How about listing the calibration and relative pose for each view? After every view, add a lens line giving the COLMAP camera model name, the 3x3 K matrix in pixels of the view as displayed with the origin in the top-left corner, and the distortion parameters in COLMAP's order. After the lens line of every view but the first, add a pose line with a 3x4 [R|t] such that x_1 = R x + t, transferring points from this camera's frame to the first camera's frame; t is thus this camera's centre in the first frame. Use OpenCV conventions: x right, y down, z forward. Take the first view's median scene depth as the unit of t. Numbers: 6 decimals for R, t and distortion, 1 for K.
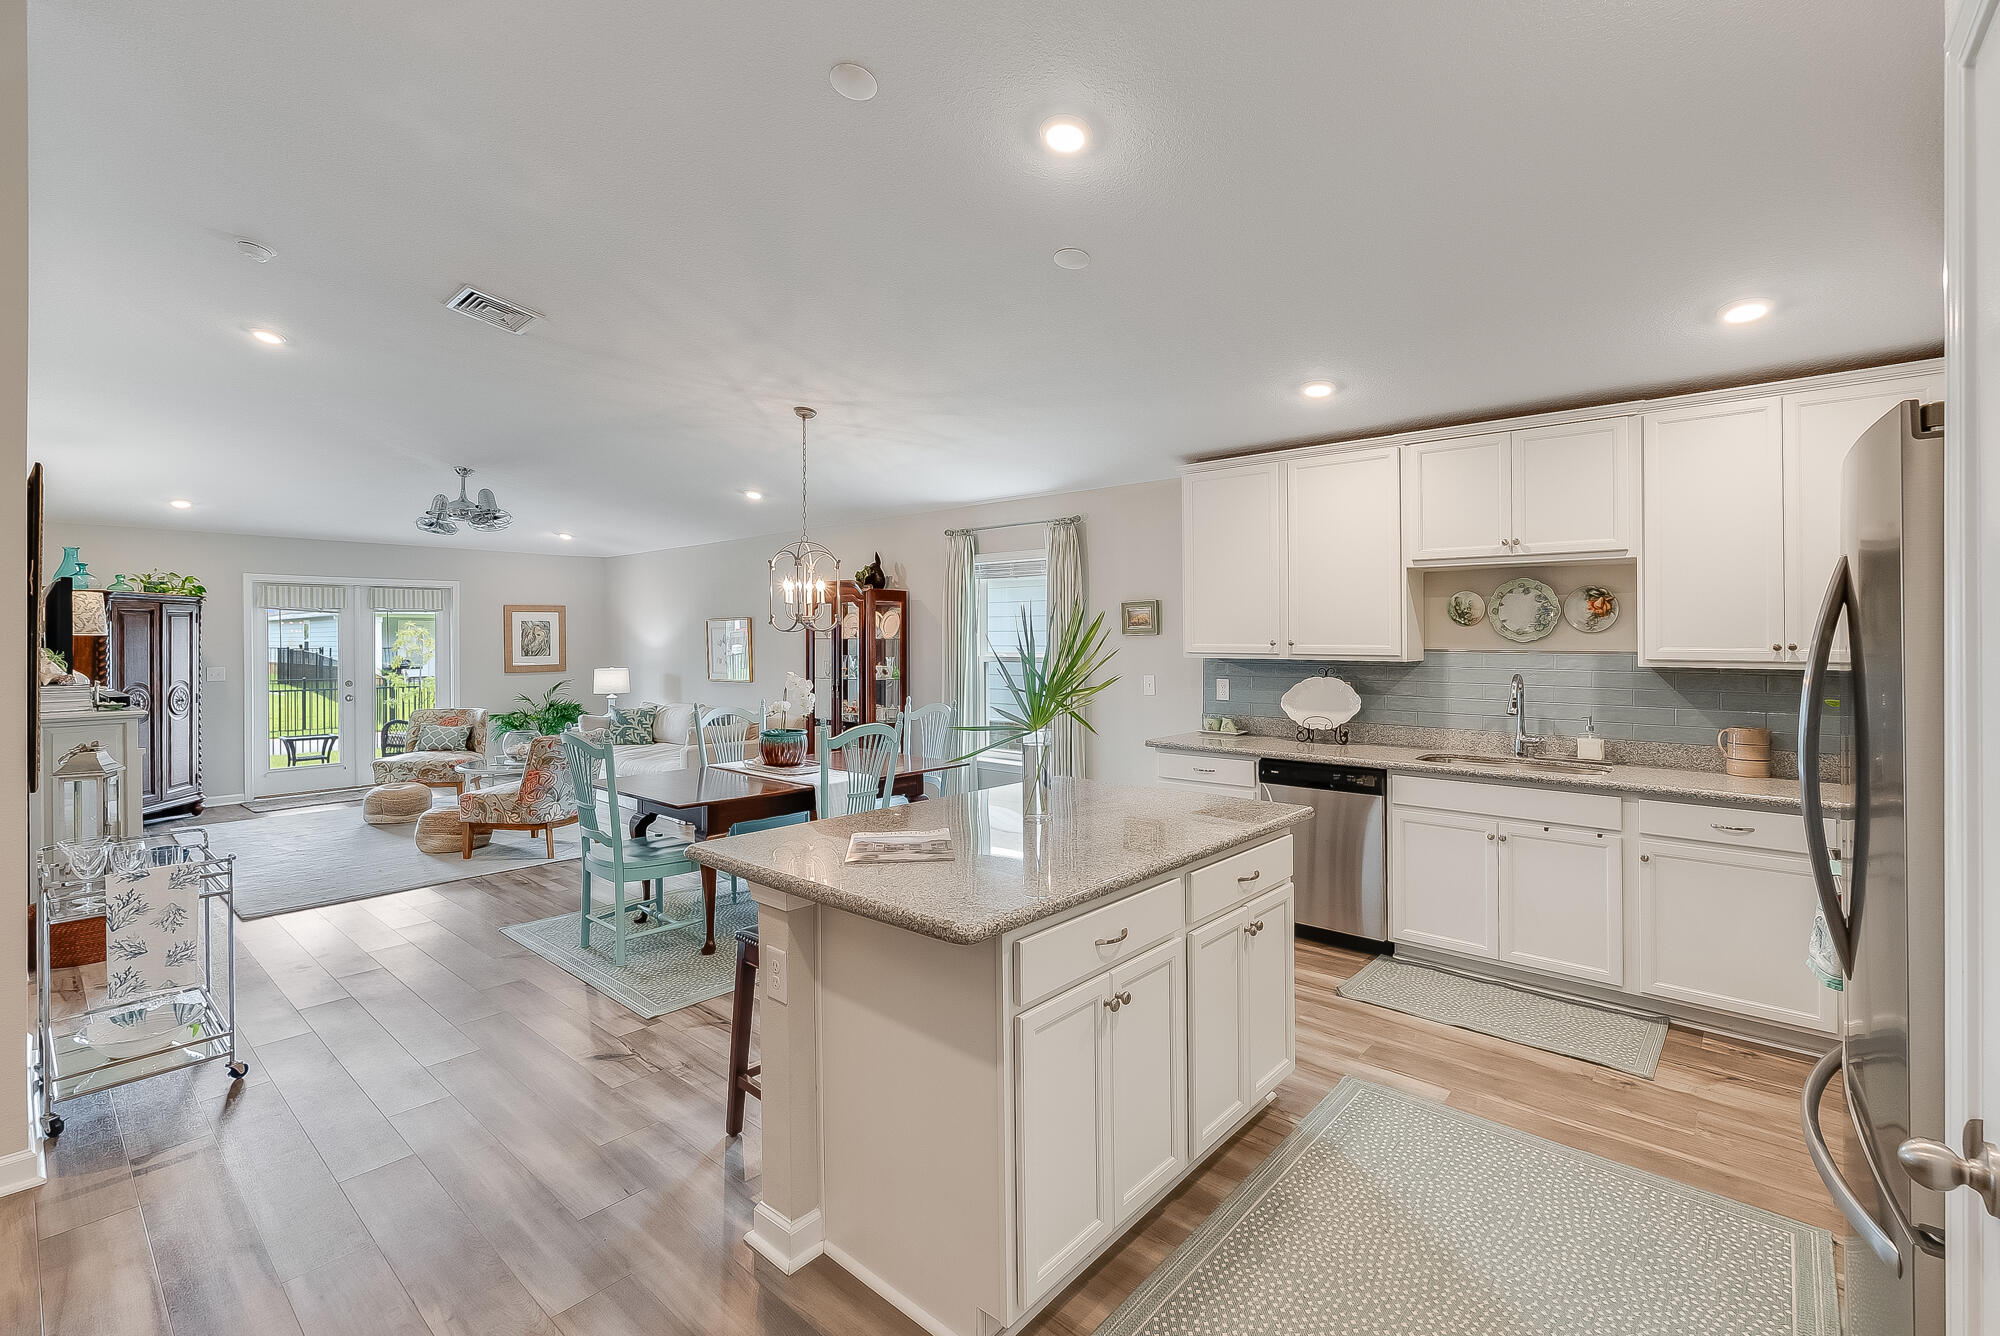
lens RADIAL K [[881.4, 0, 1008.0], [0, 881.4, 650.5], [0, 0, 1]] dist [-0.001334, 0.000122]
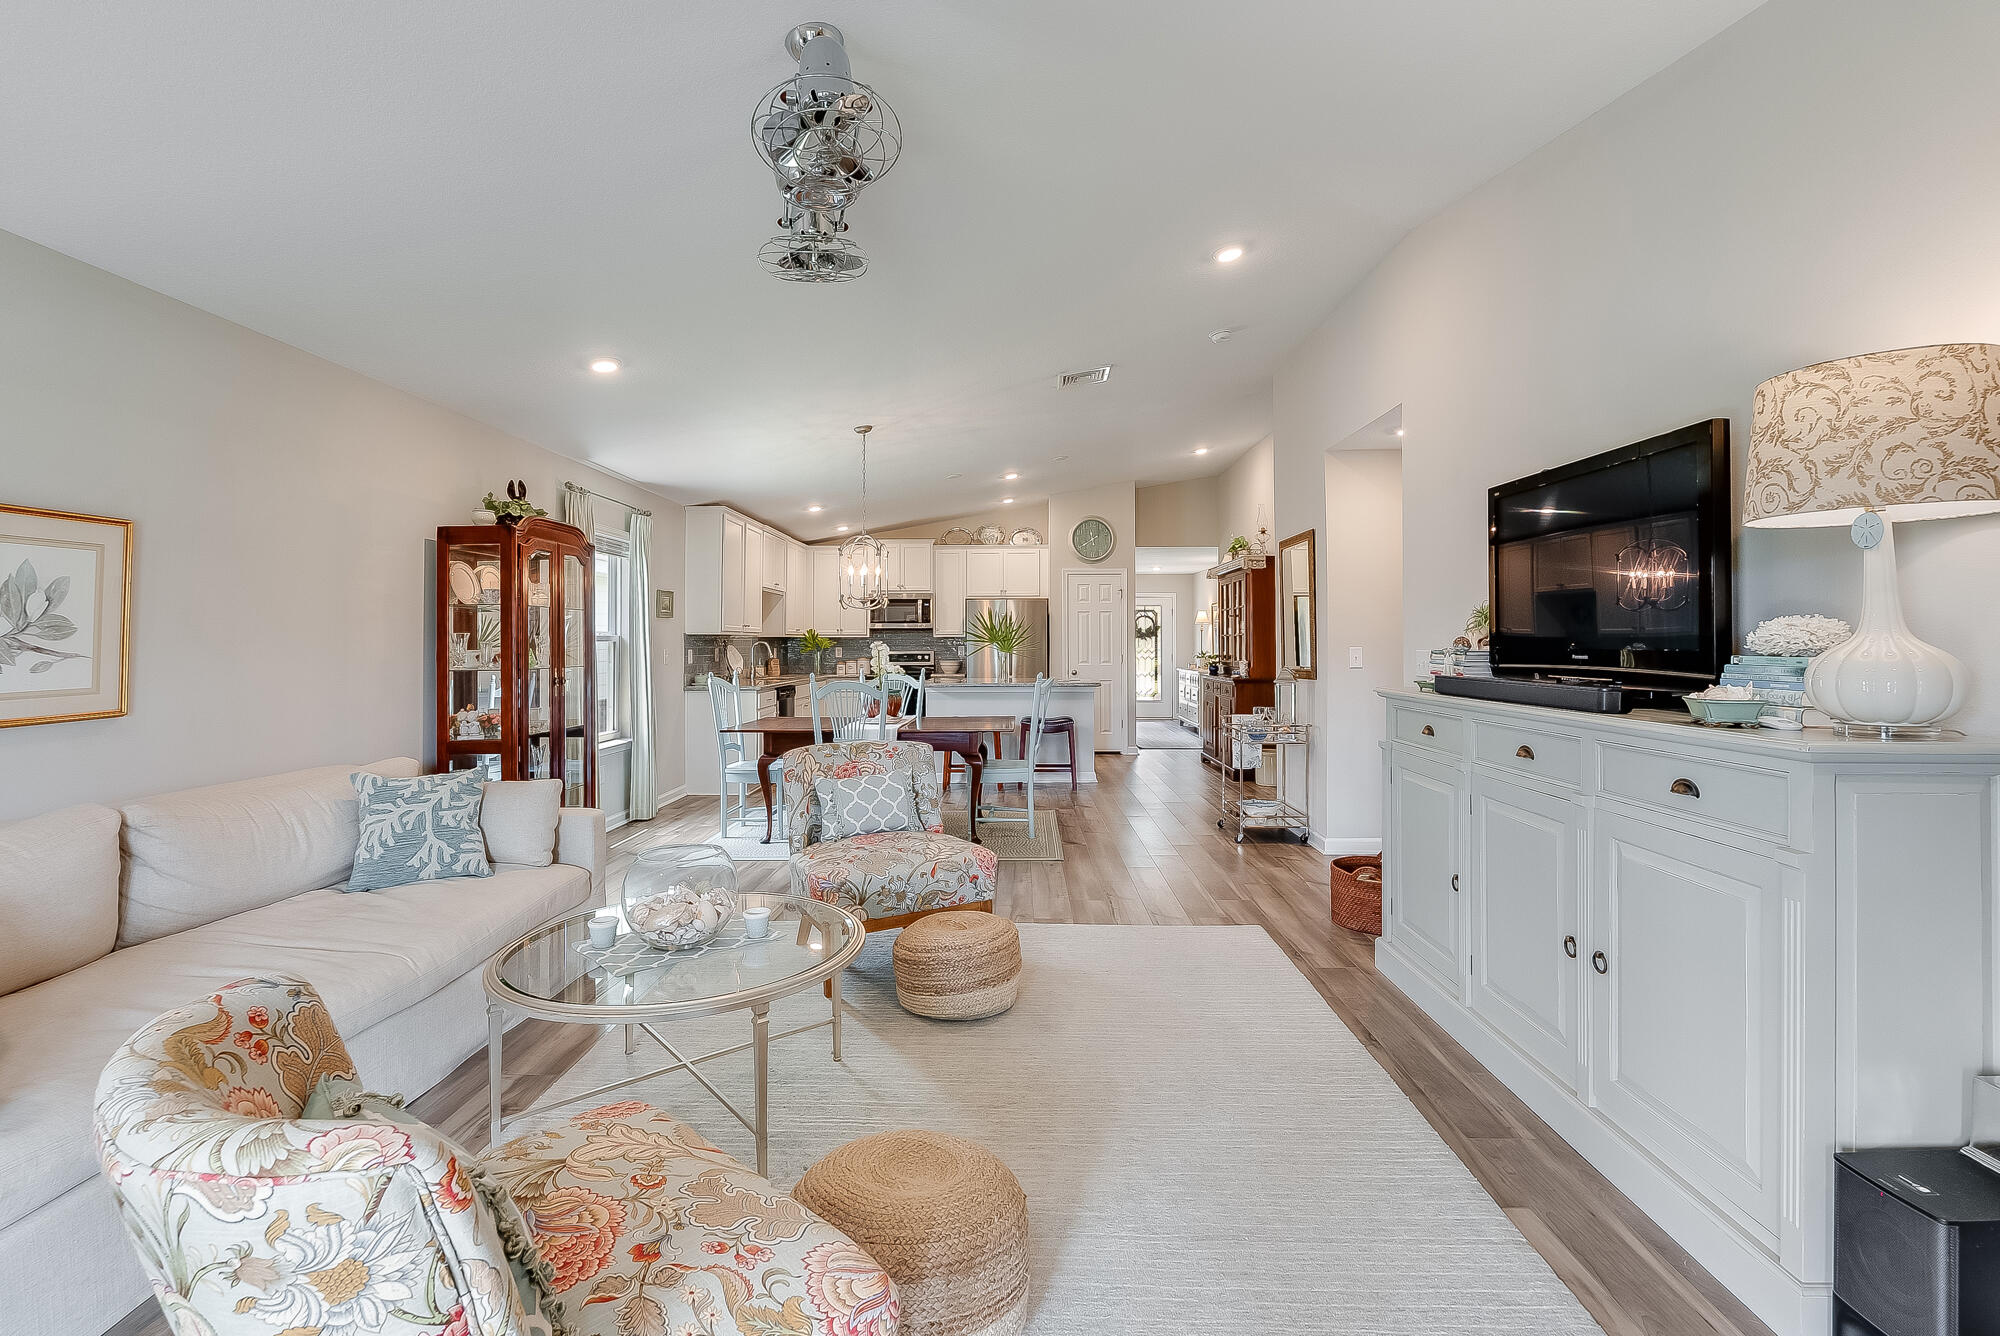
lens RADIAL K [[882.5, 0, 987.7], [0, 882.5, 638.2], [0, 0, 1]] dist [0.000834, 0.000023]
pose [[-0.626170, 0.006631, 0.779659, -0.915110], [0.012851, 0.999916, 0.001817, 0.013384], [-0.779581, 0.011158, -0.626202, 1.156915]]
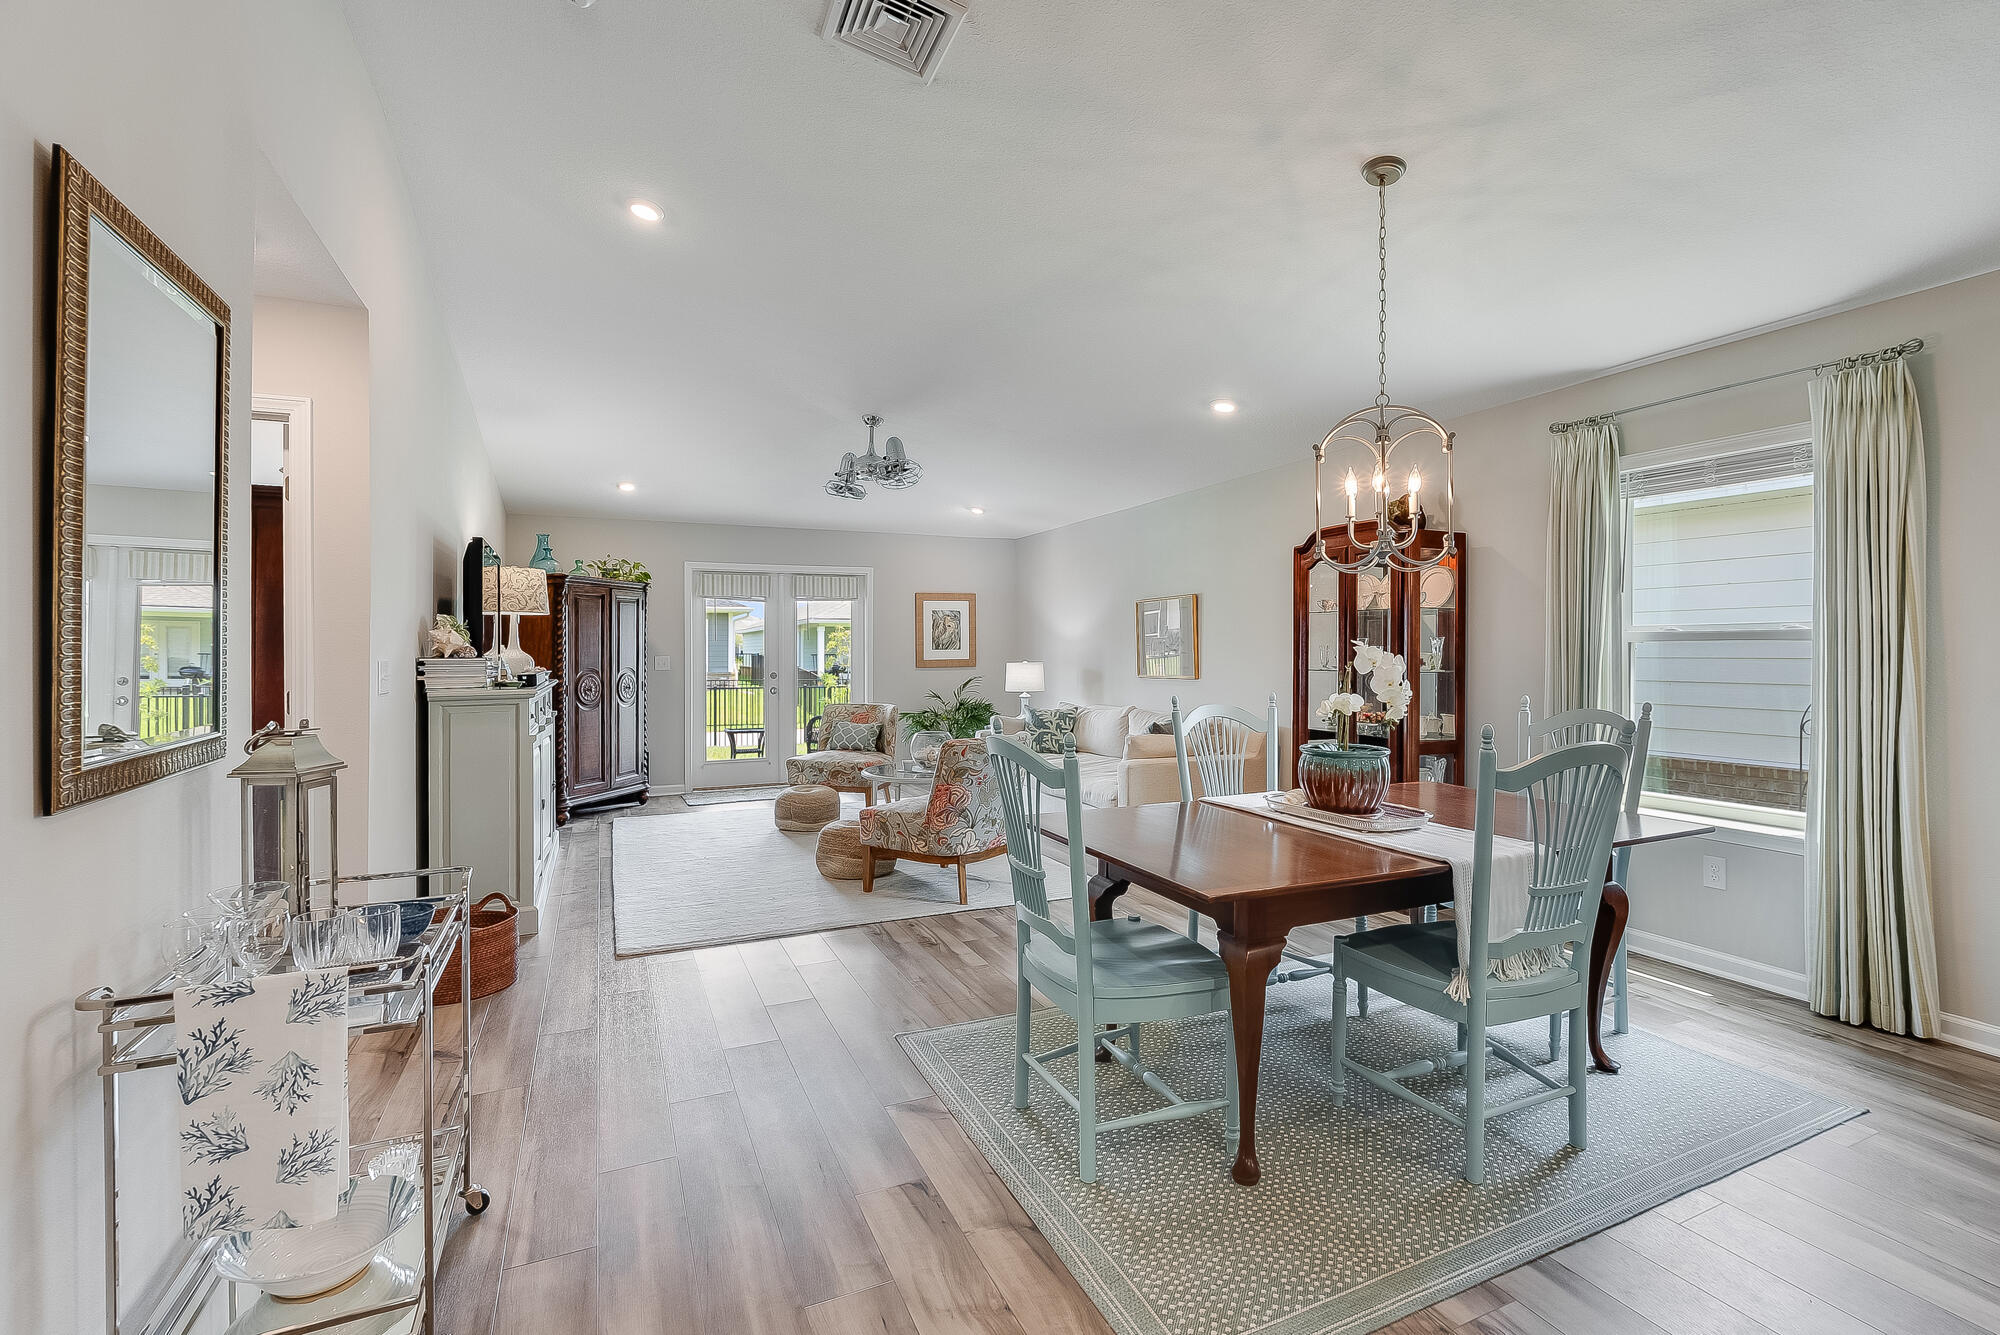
lens RADIAL K [[889.3, 0, 1000.0], [0, 889.3, 667.5], [0, 0, 1]] dist [-0.001342, -0.000049]
pose [[0.908632, 0.007644, -0.417528, -0.153176], [-0.005377, 0.999964, 0.006605, 0.026834], [0.417563, -0.003756, 0.908640, 0.283731]]
